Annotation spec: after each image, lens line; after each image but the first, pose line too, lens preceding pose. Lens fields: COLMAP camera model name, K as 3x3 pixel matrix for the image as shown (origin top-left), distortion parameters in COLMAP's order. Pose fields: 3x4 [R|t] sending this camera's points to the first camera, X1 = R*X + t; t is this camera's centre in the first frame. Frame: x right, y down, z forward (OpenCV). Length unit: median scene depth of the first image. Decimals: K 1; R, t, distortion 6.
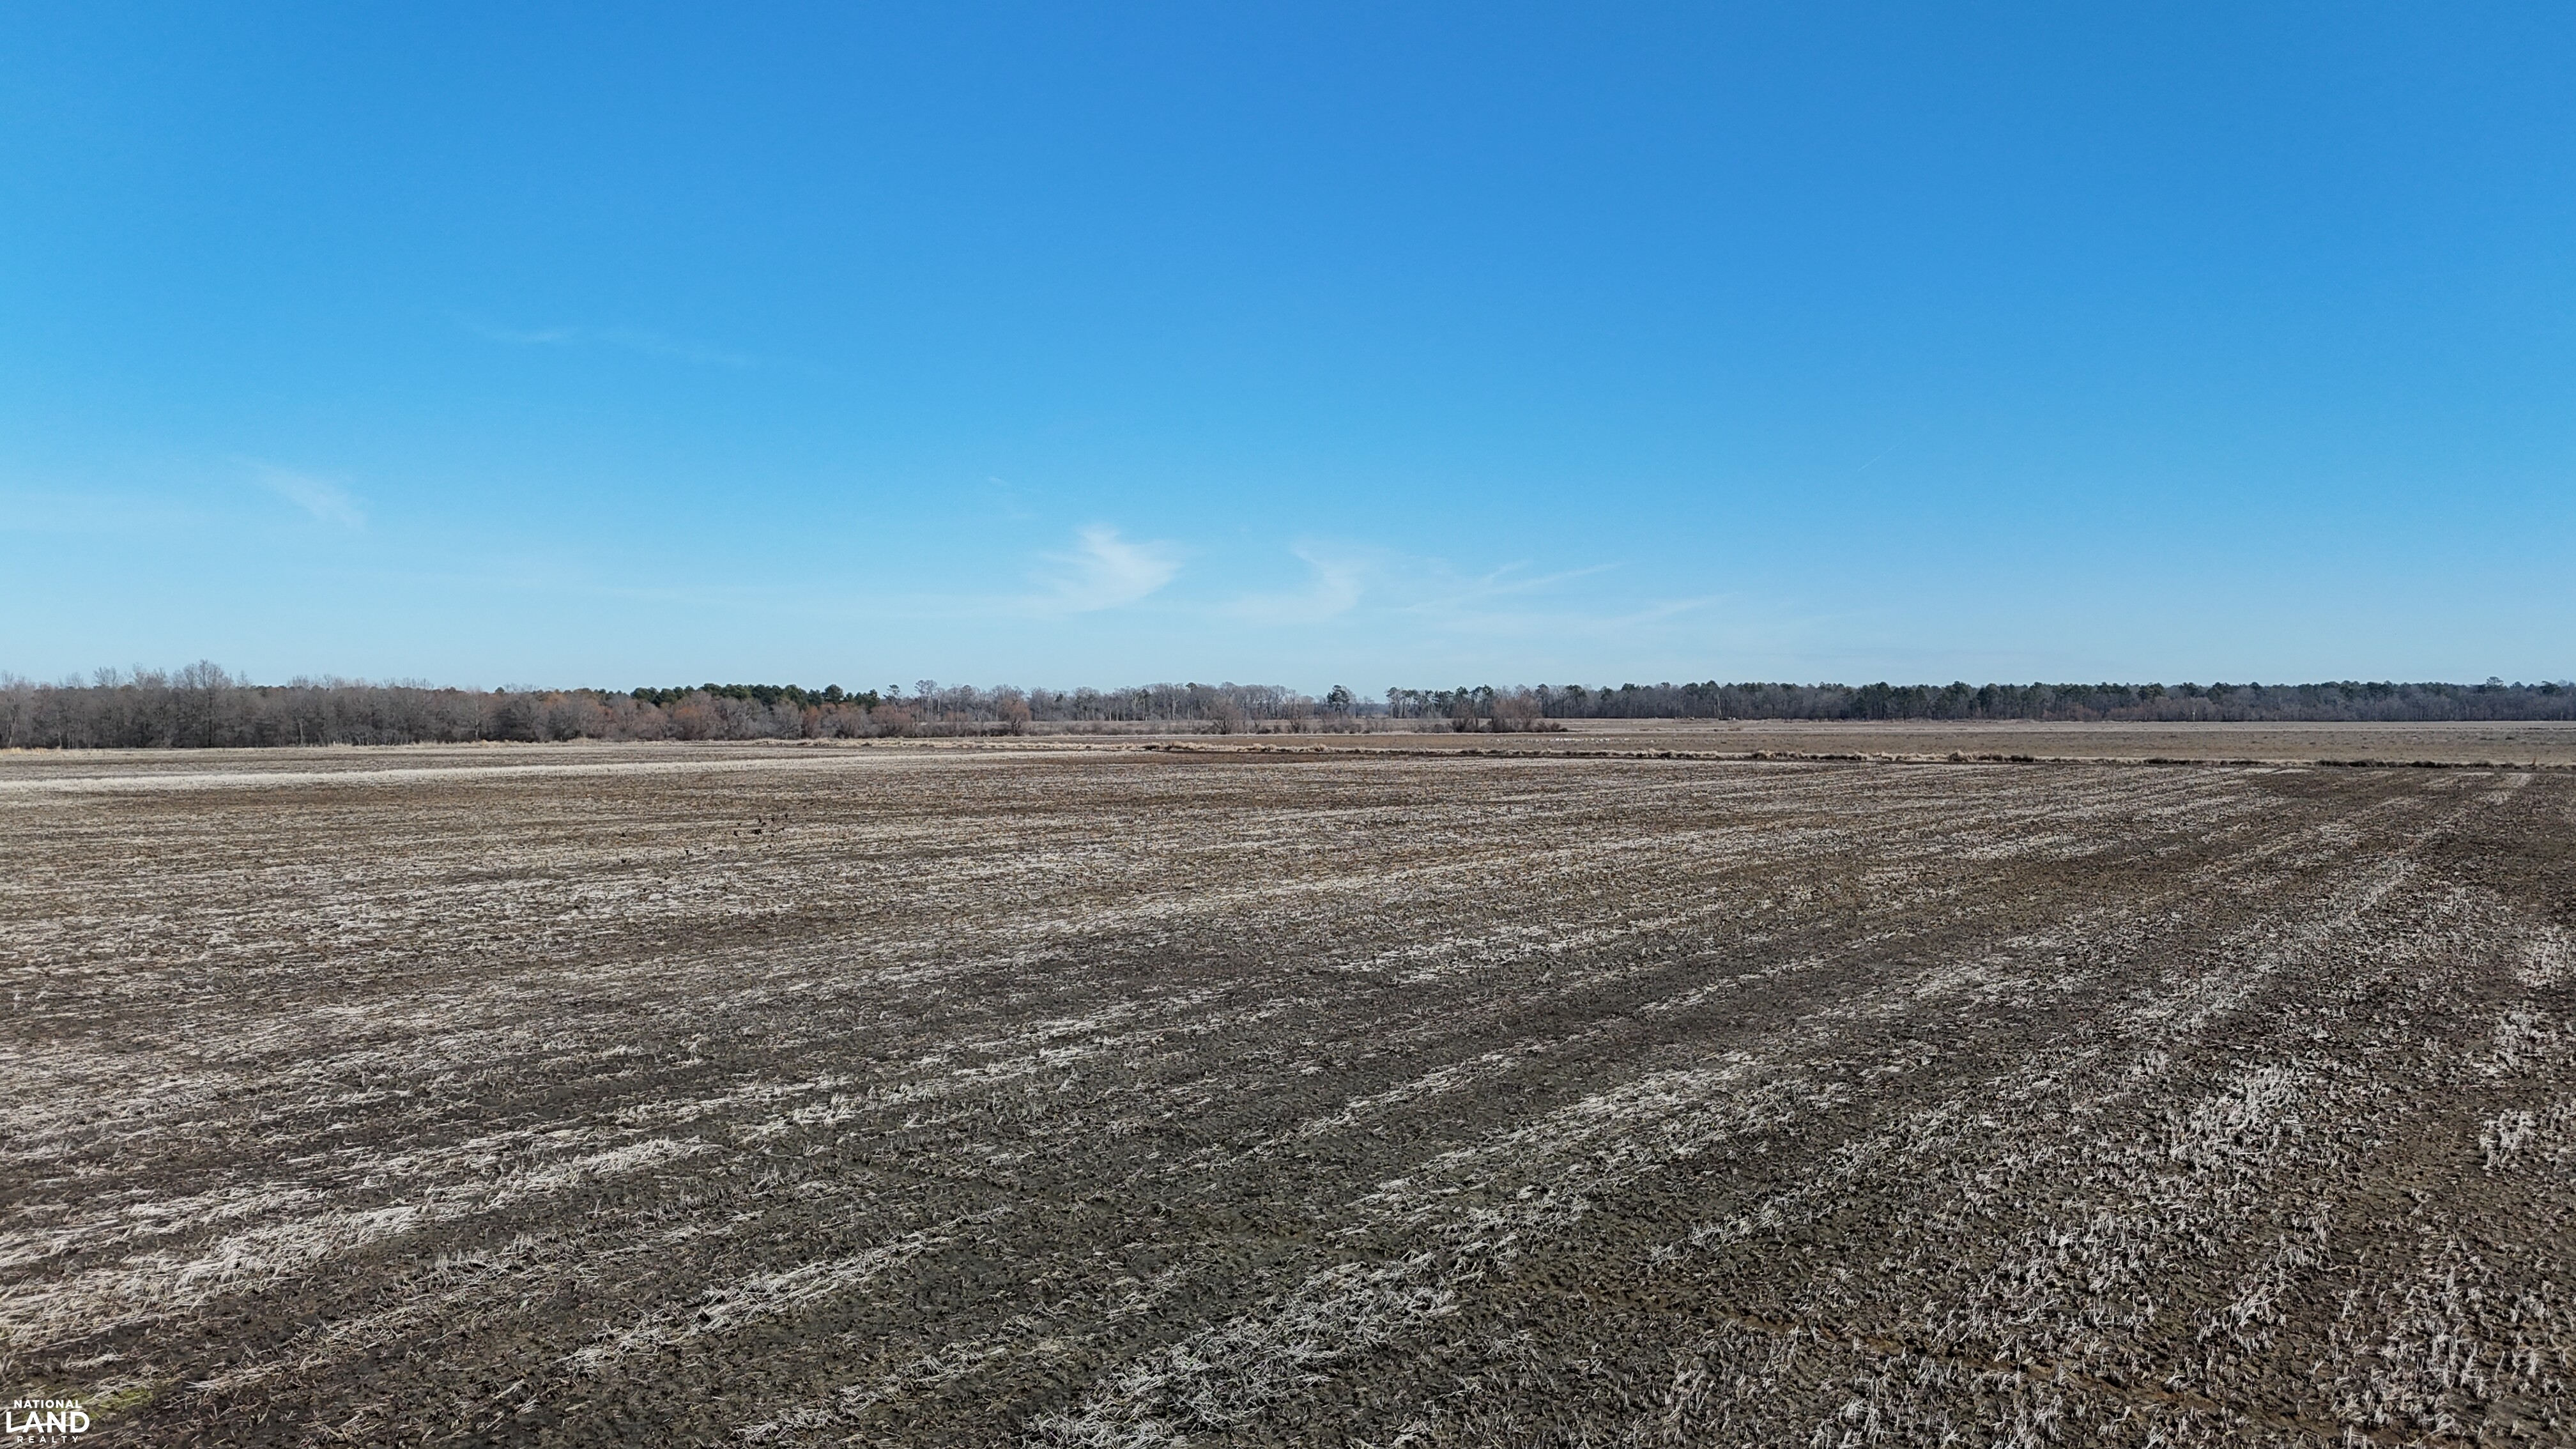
lens RADIAL K [[1845.6, 0, 1288.0], [0, 1845.6, 724.5], [0, 0, 1]] dist [0.070642, -0.165685]
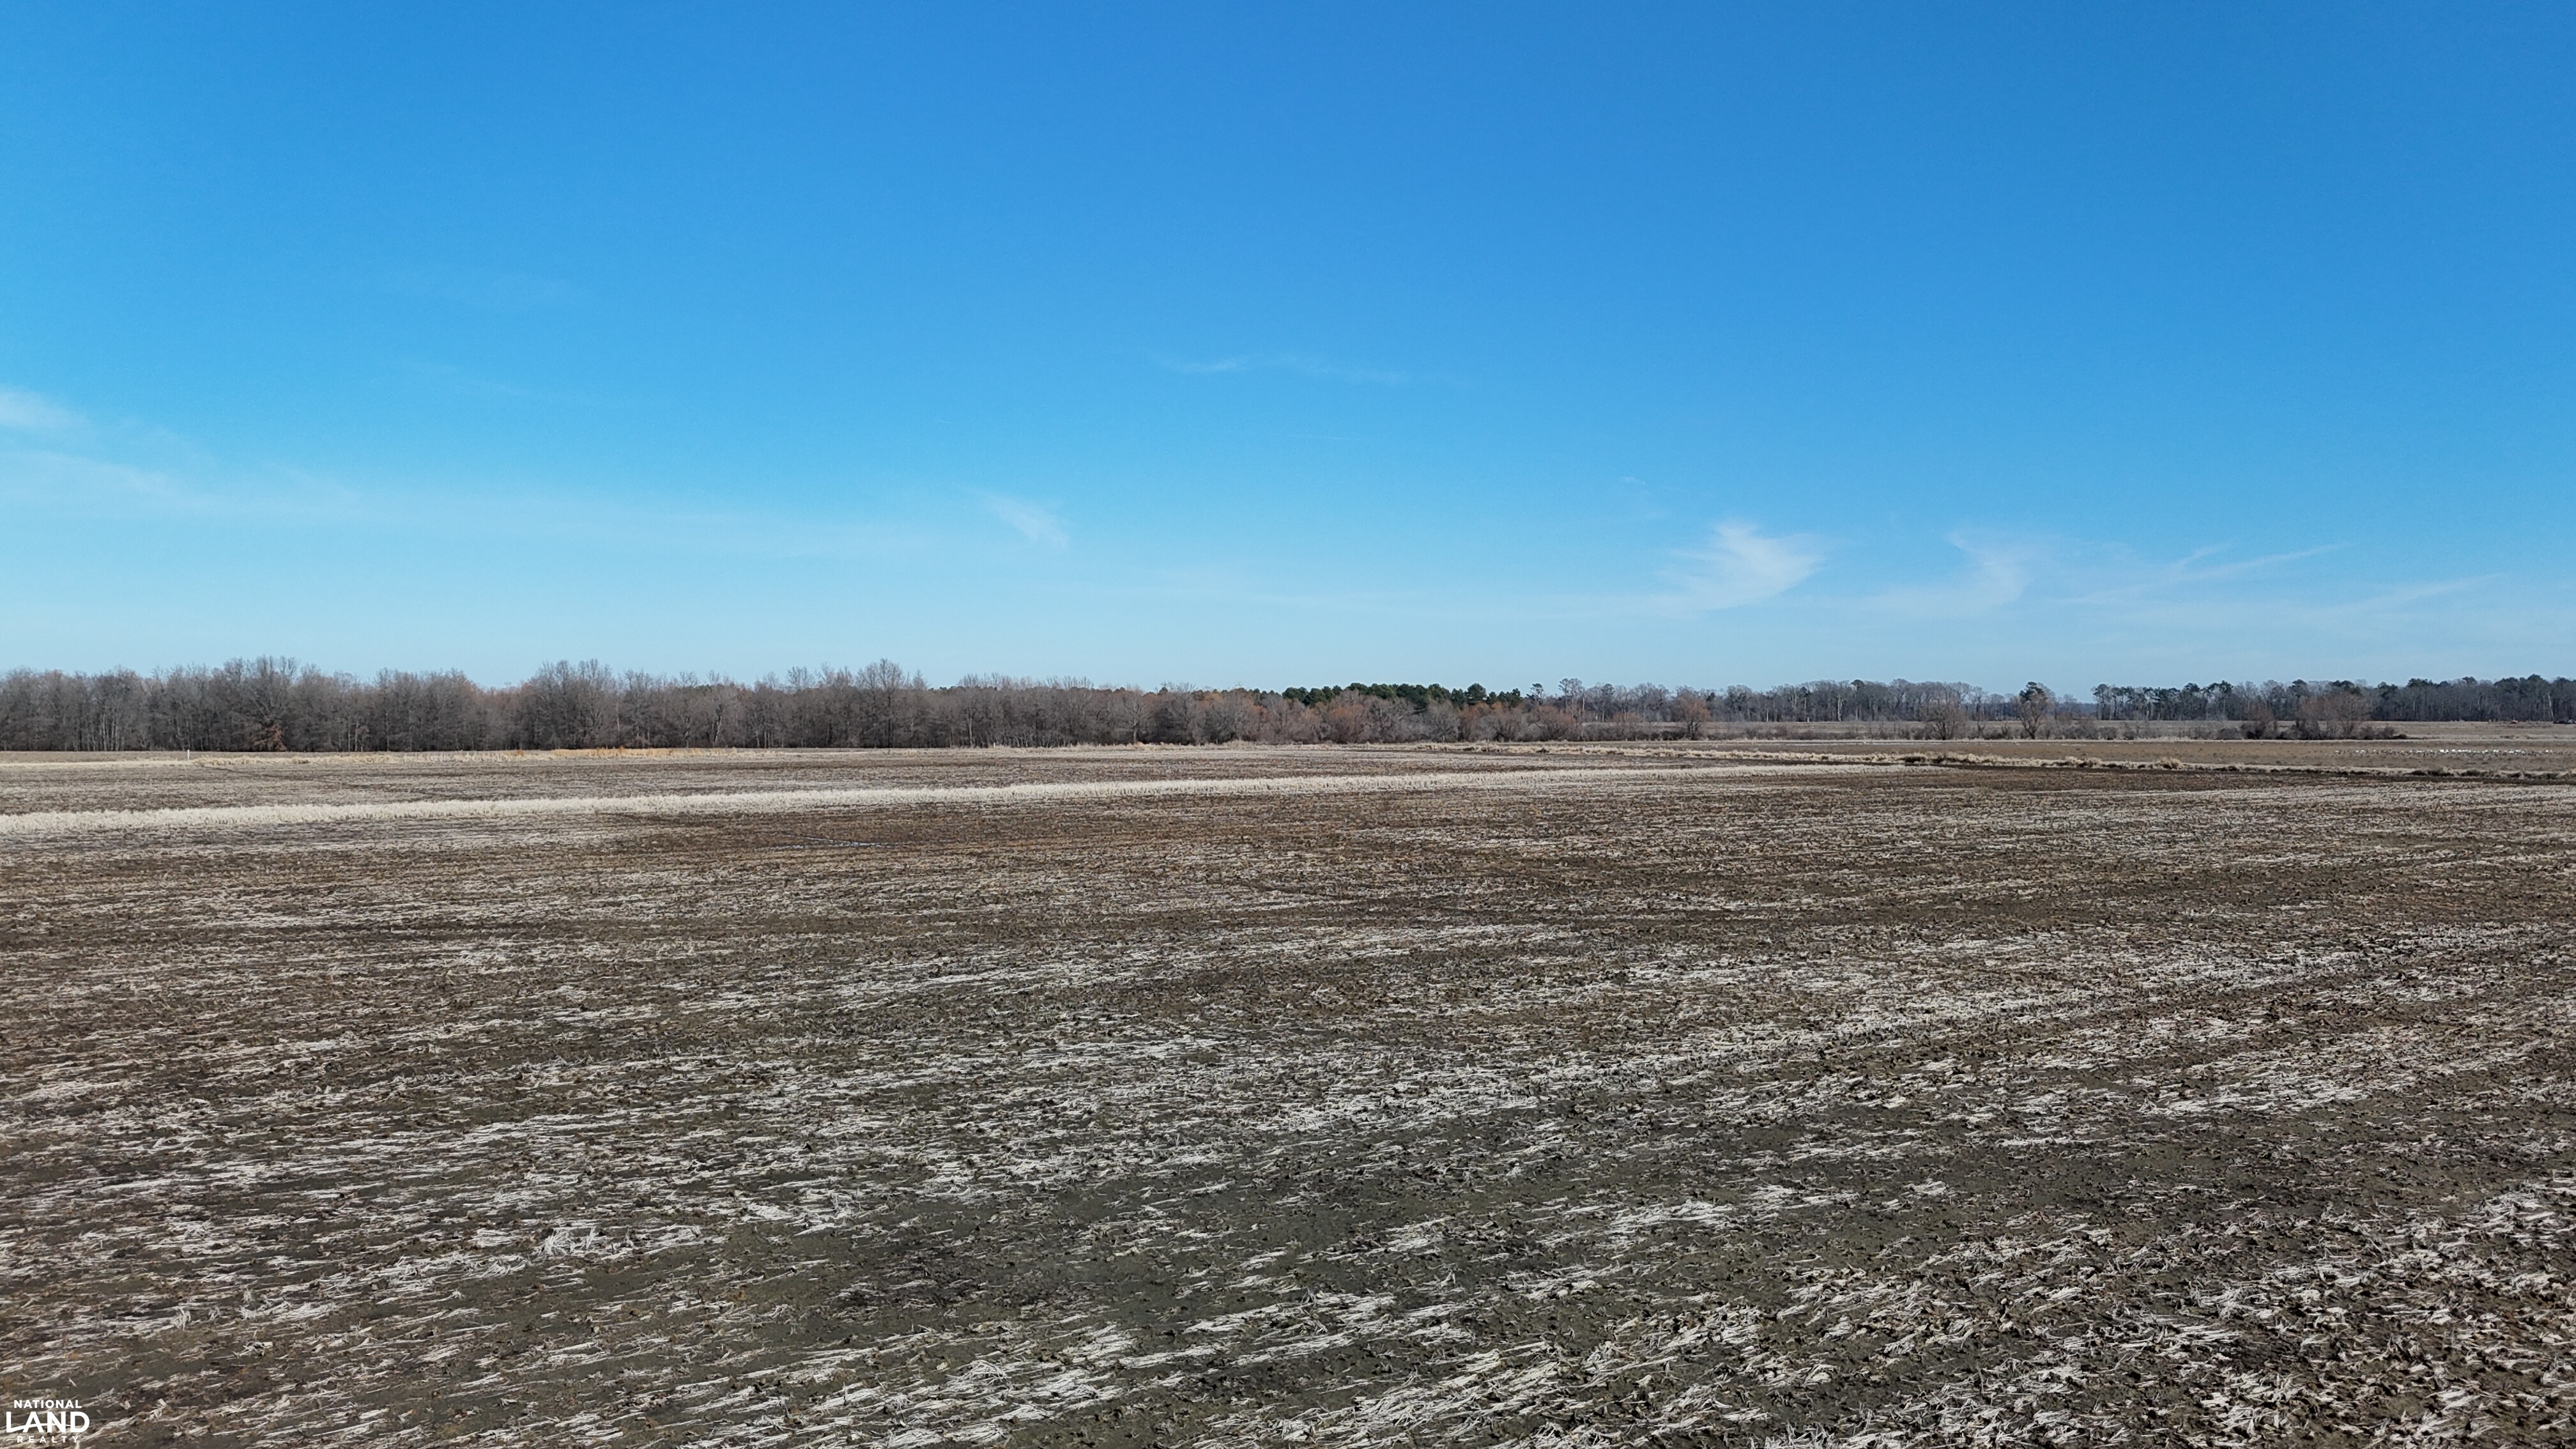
lens RADIAL K [[1838.5, 0, 1290.4], [0, 1838.5, 774.6], [0, 0, 1]] dist [0.045950, -0.042237]
pose [[0.944627, 0.012916, -0.327890, -0.331224], [-0.003917, 0.999598, 0.028092, -0.010160], [0.328121, -0.025252, 0.944298, 0.871850]]
